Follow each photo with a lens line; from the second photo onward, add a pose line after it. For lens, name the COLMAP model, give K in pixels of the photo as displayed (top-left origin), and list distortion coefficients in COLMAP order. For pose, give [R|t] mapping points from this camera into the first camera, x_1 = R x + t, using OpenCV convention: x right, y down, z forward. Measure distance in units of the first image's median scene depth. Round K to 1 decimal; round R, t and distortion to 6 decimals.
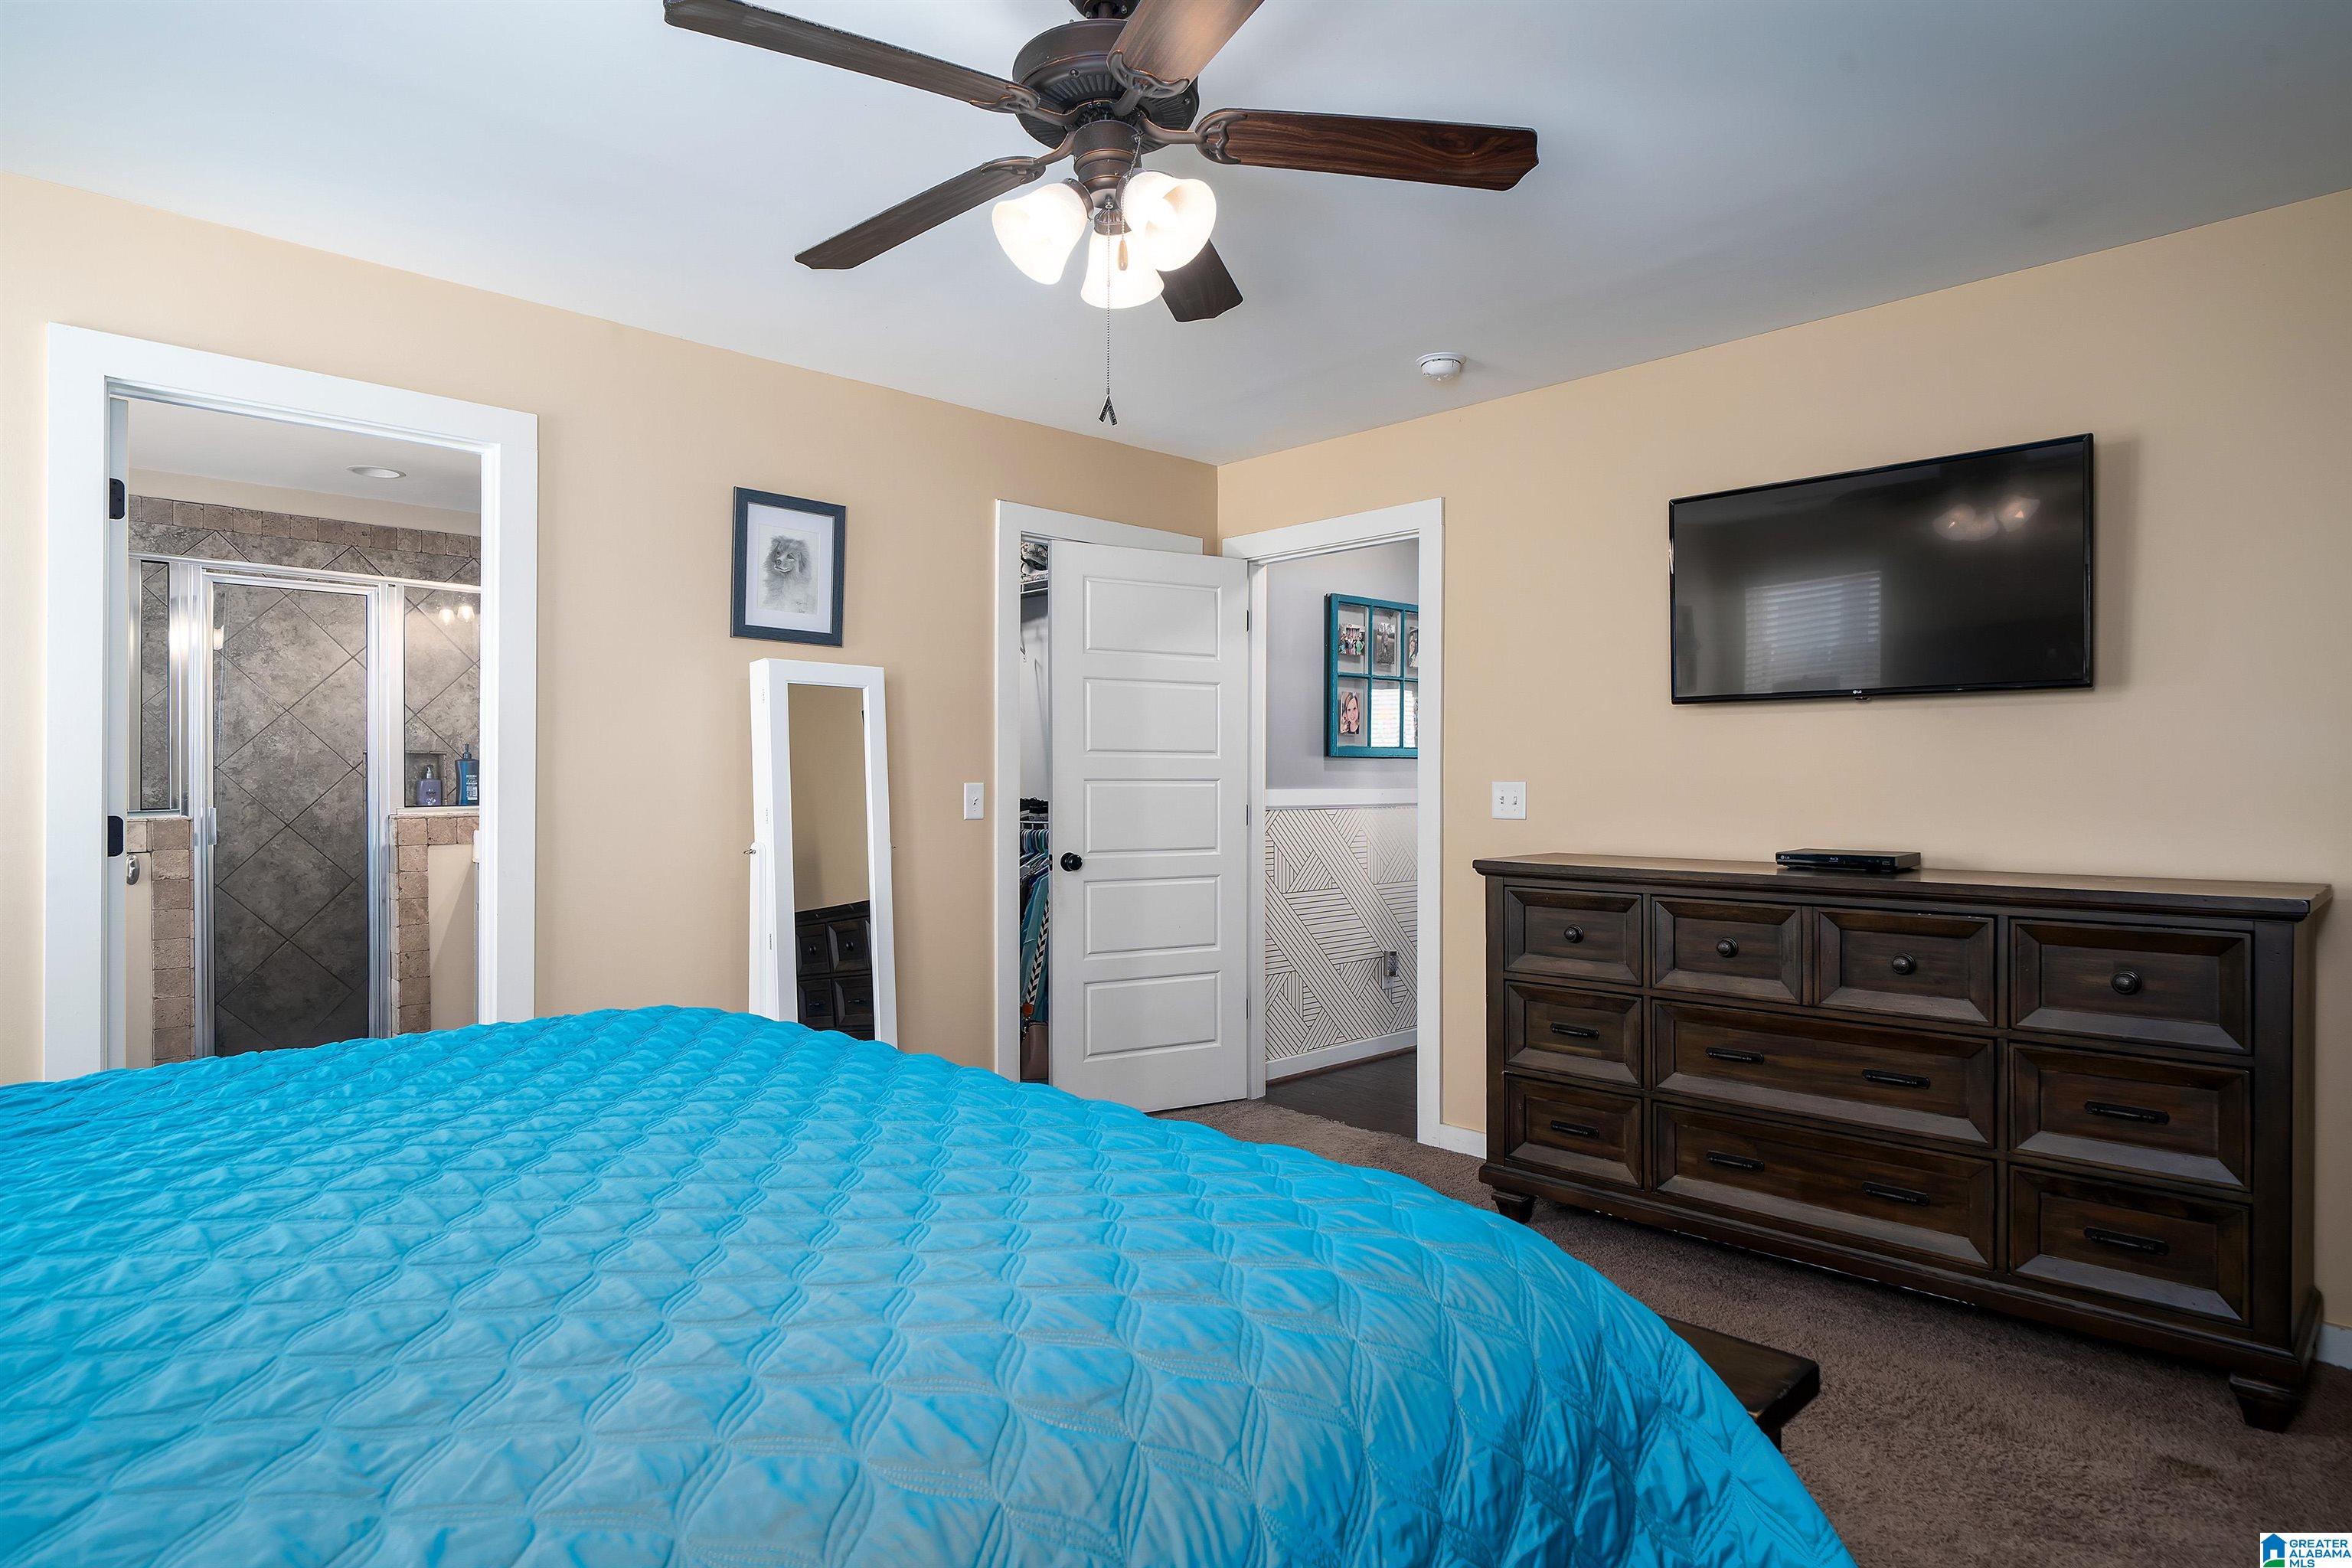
lens RADIAL K [[1306.9, 0, 1176.0], [0, 1306.9, 784.0], [0, 0, 1]] dist [-0.001556, -0.000539]
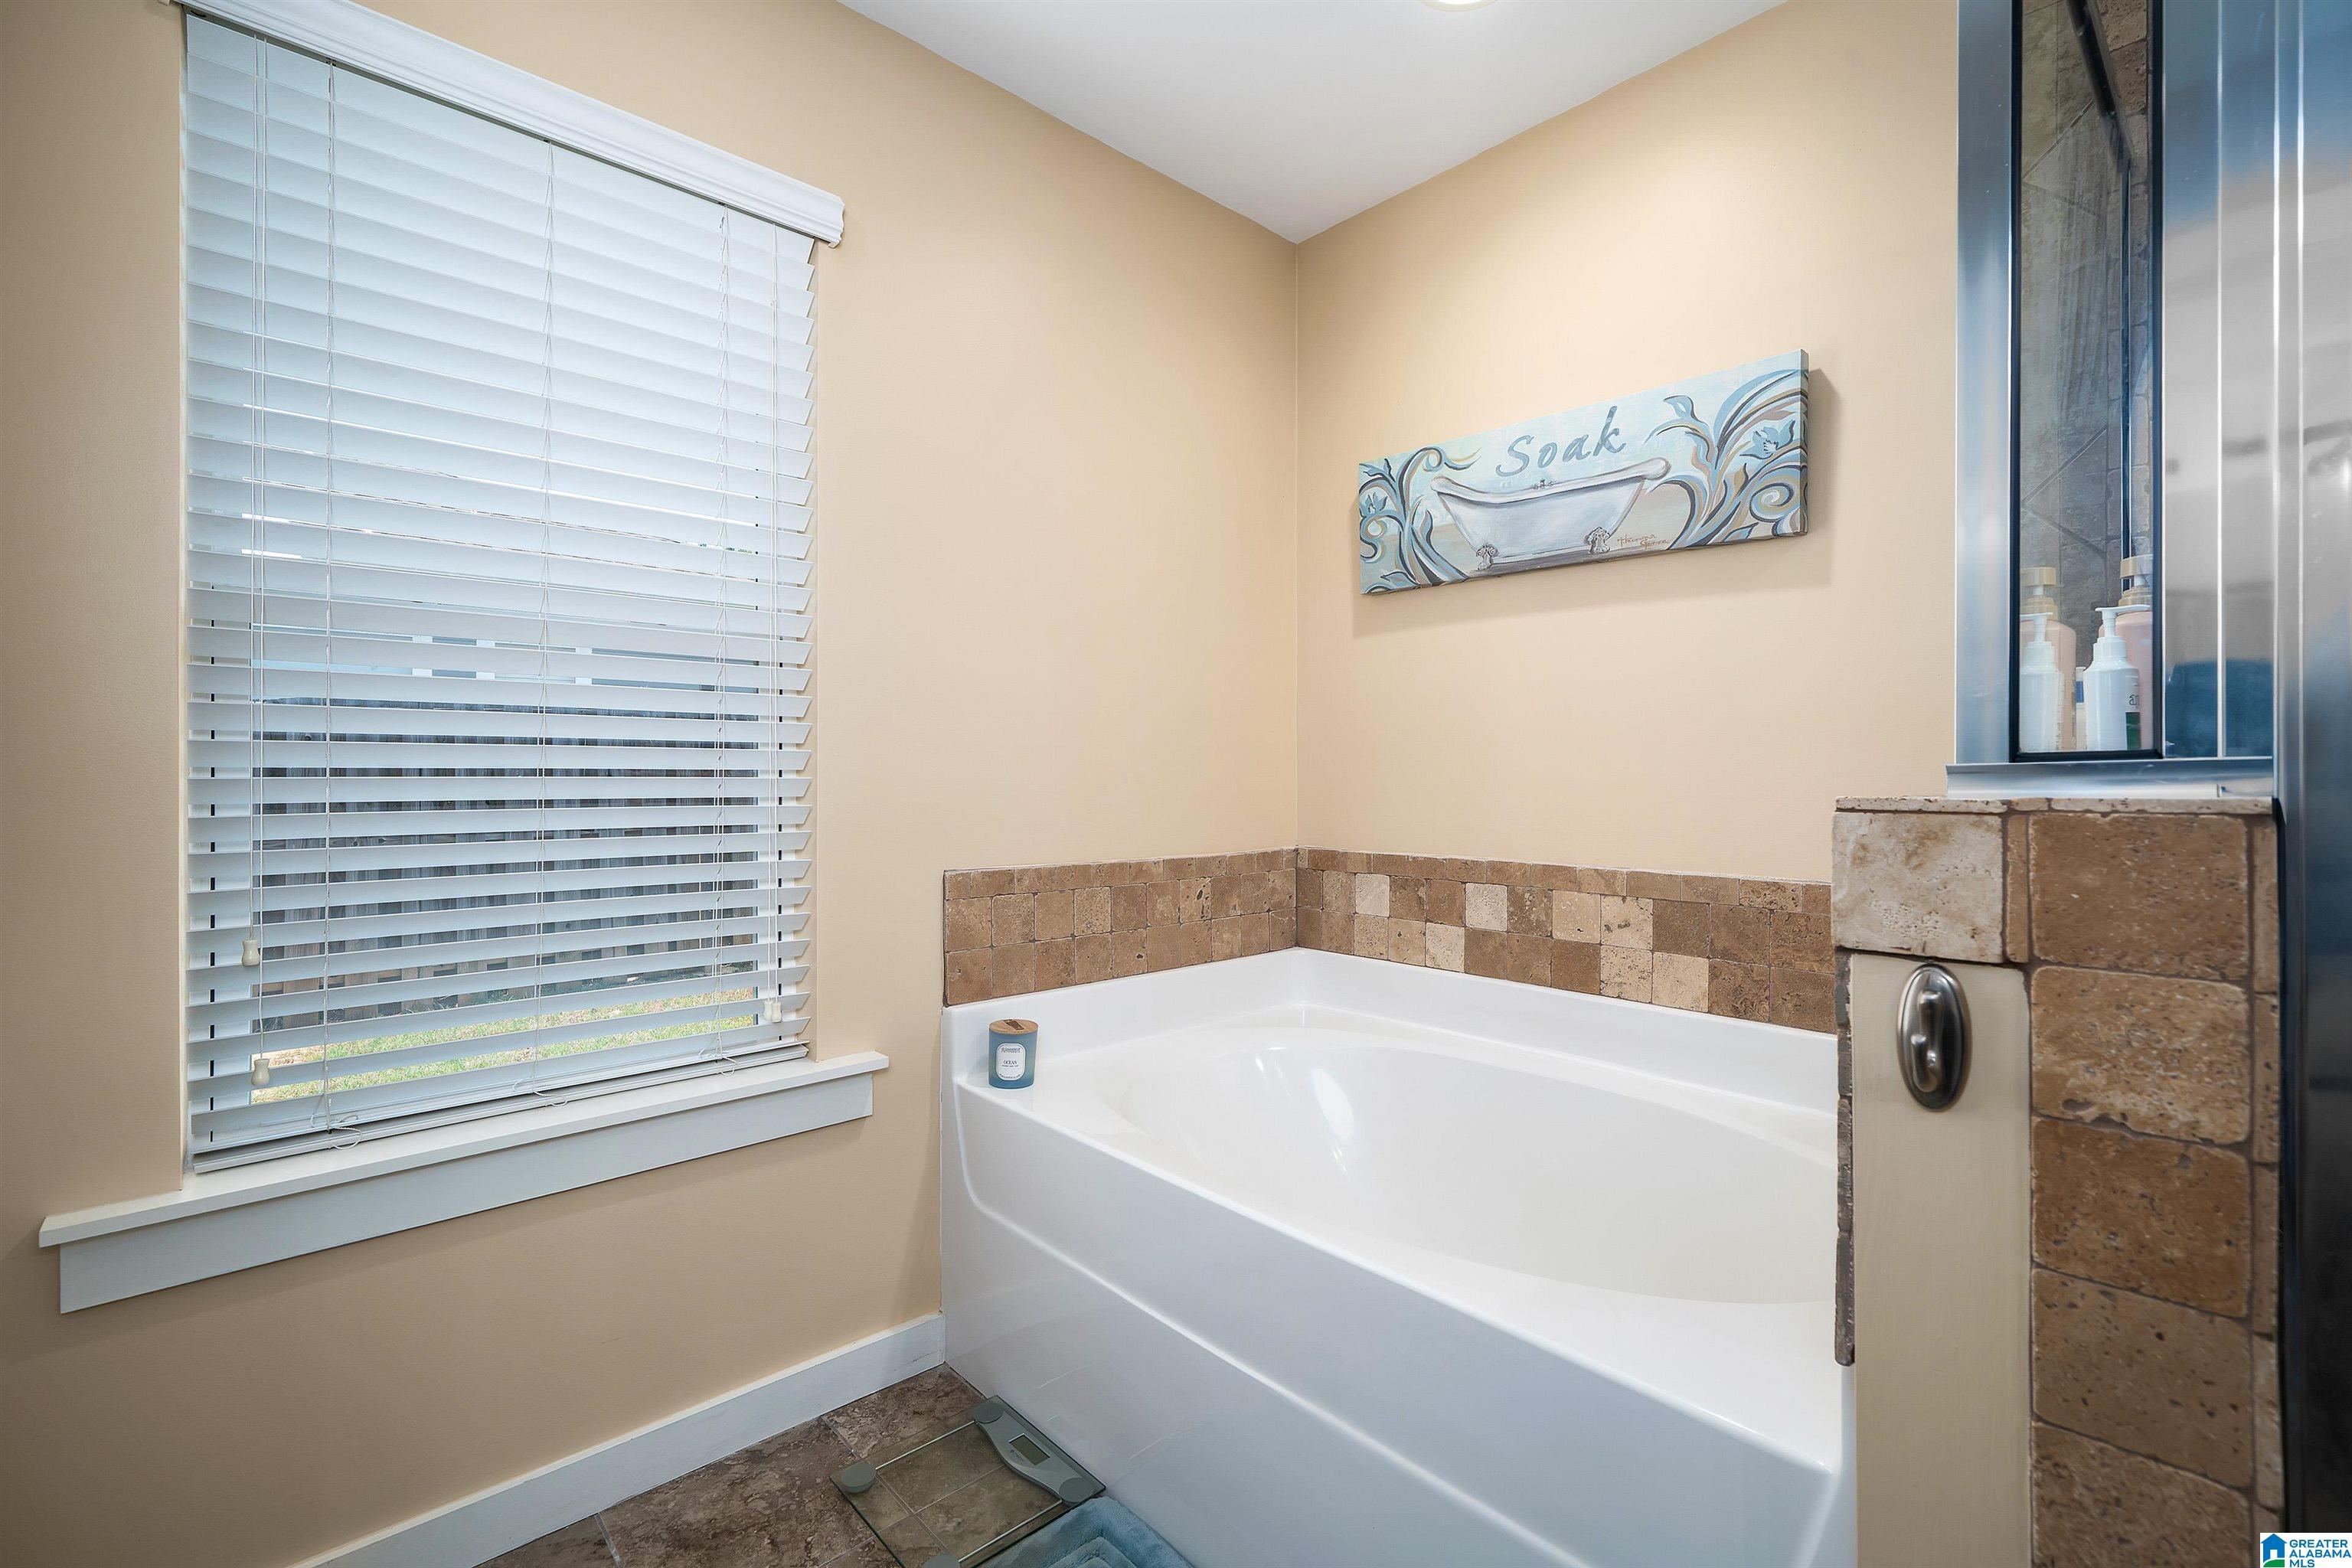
lens RADIAL K [[1019.3, 0, 1174.0], [0, 1019.3, 776.8], [0, 0, 1]] dist [-0.000805, 0.000228]
pose [[-0.021029, 0.002645, -0.999775, -0.499589], [-0.002176, 0.999994, 0.002691, 0.018071], [0.999776, 0.002233, -0.021023, 0.695292]]
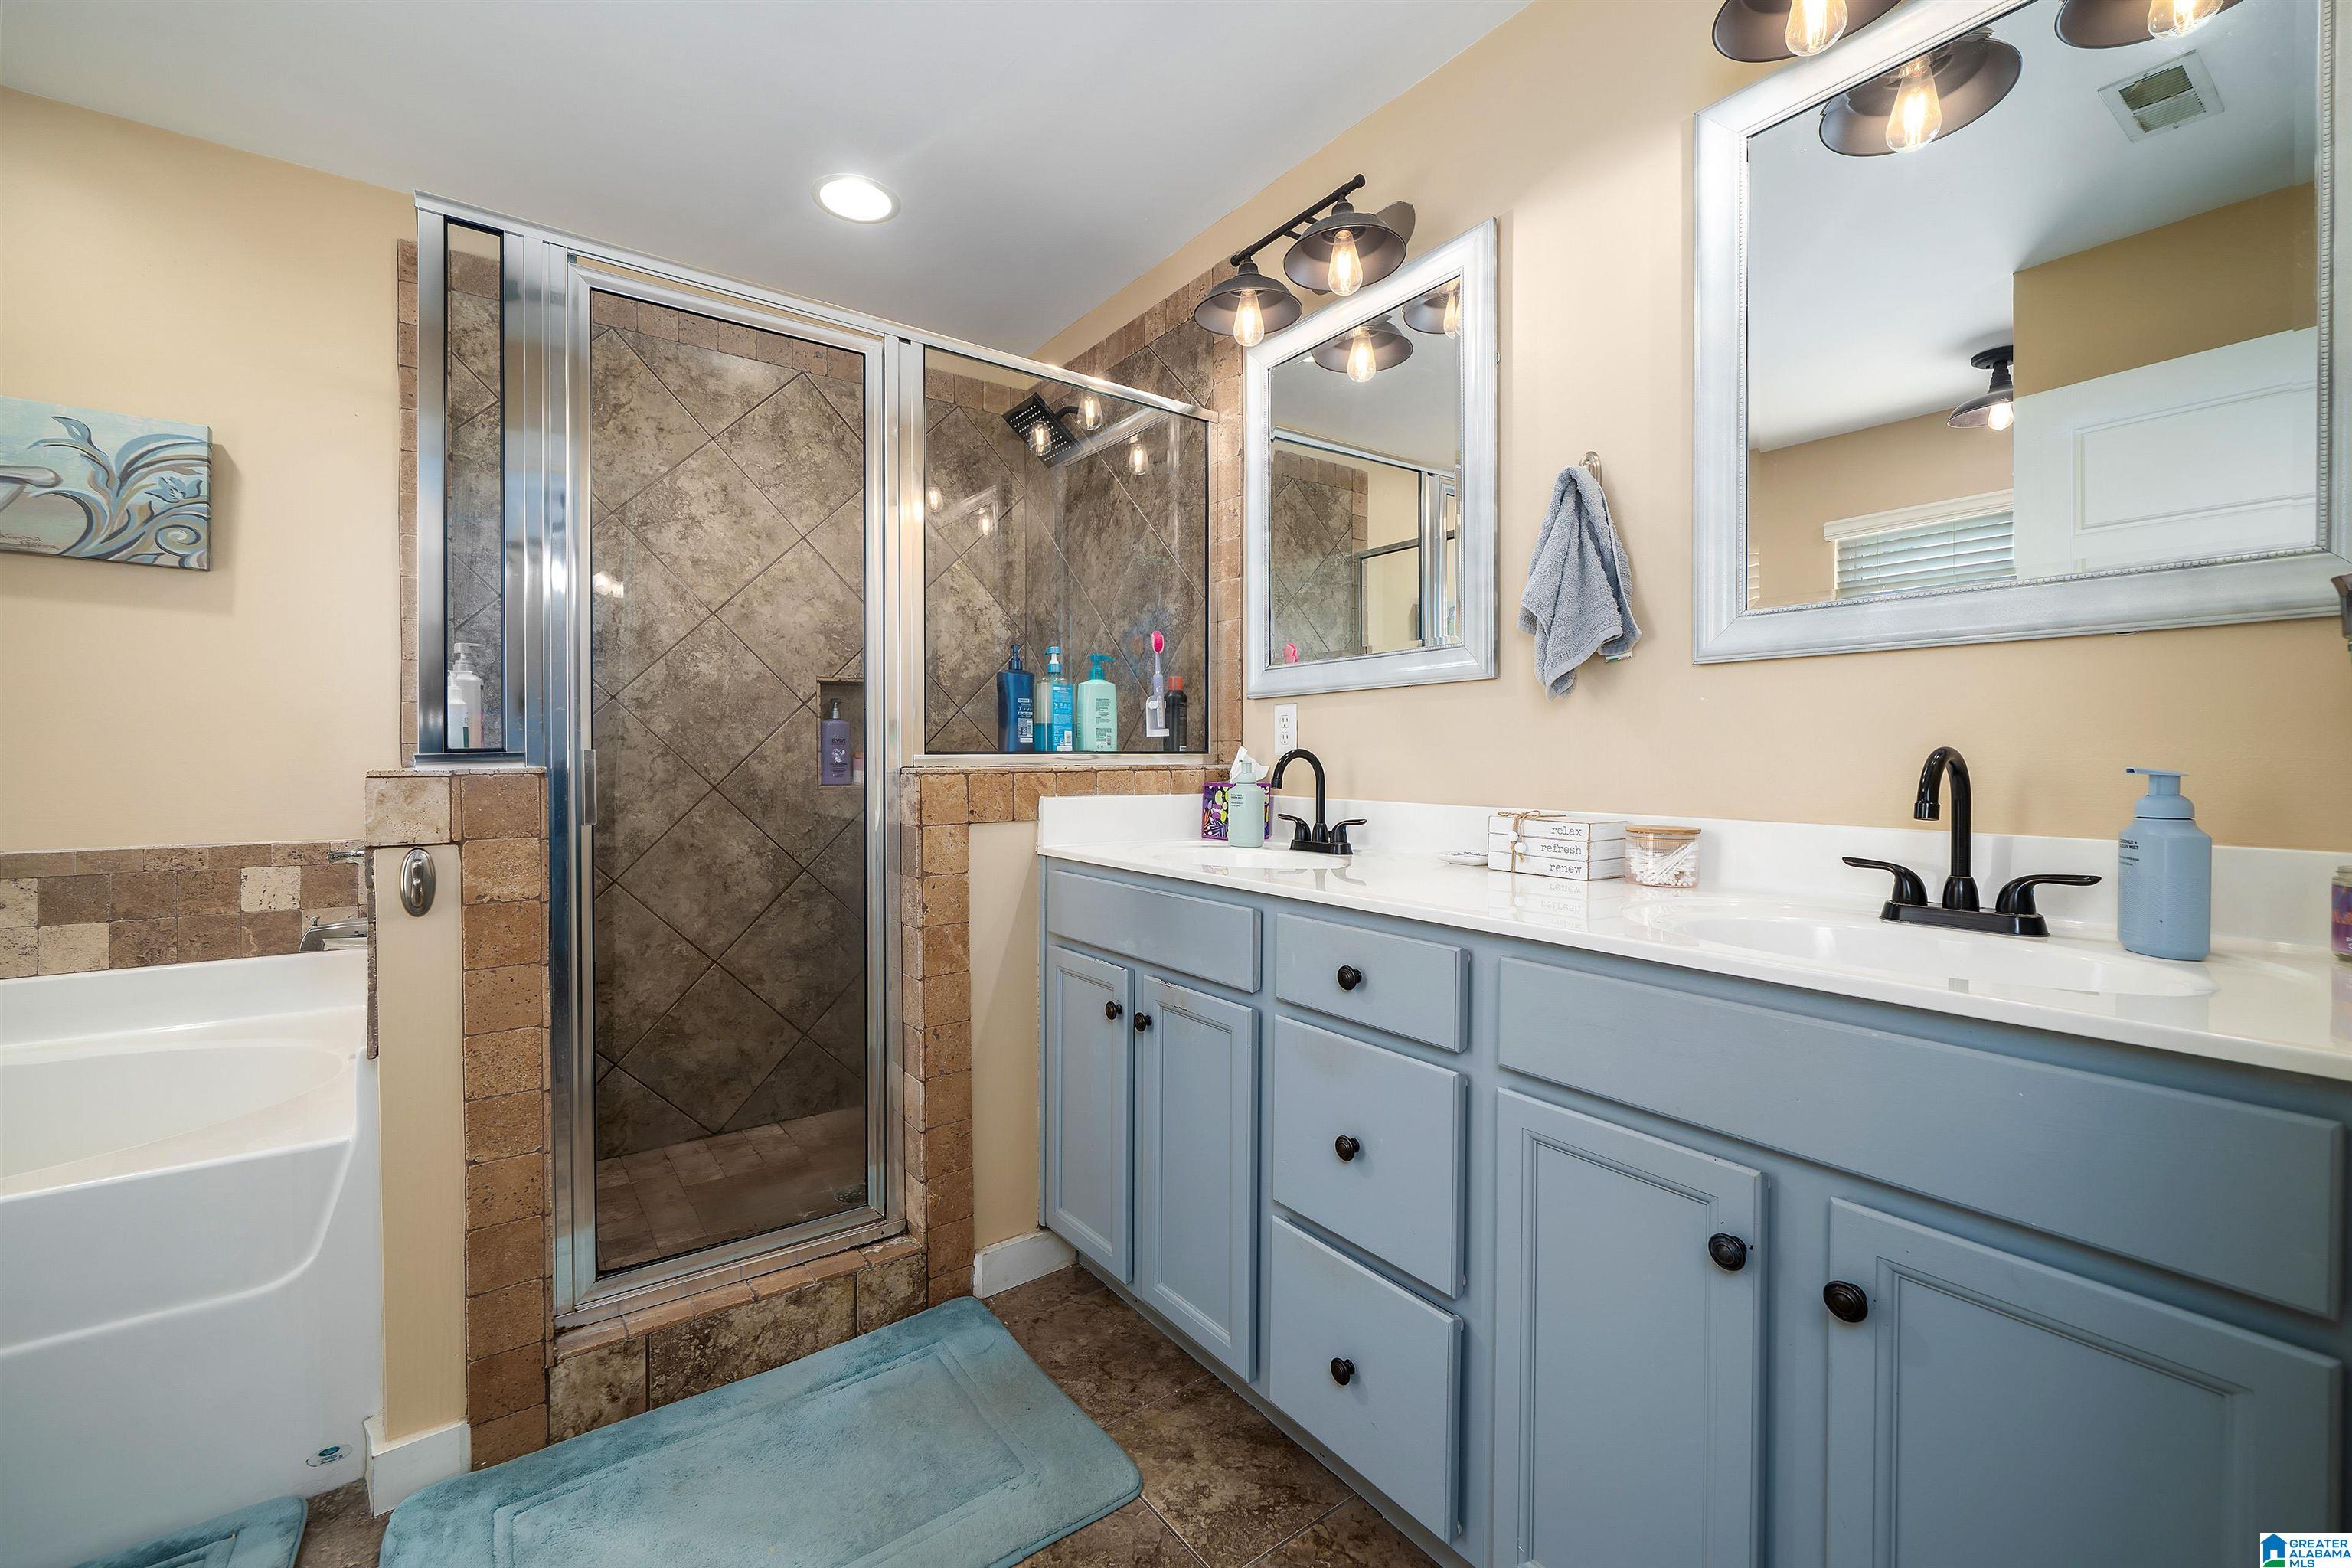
lens RADIAL K [[972.0, 0, 1176.1], [0, 972.0, 755.8], [0, 0, 1]] dist [-0.001085, -0.000043]
pose [[0.991550, -0.004053, -0.129662, -0.393339], [0.003475, 0.999983, -0.004683, 0.019017], [0.129679, 0.004193, 0.991547, 0.554868]]
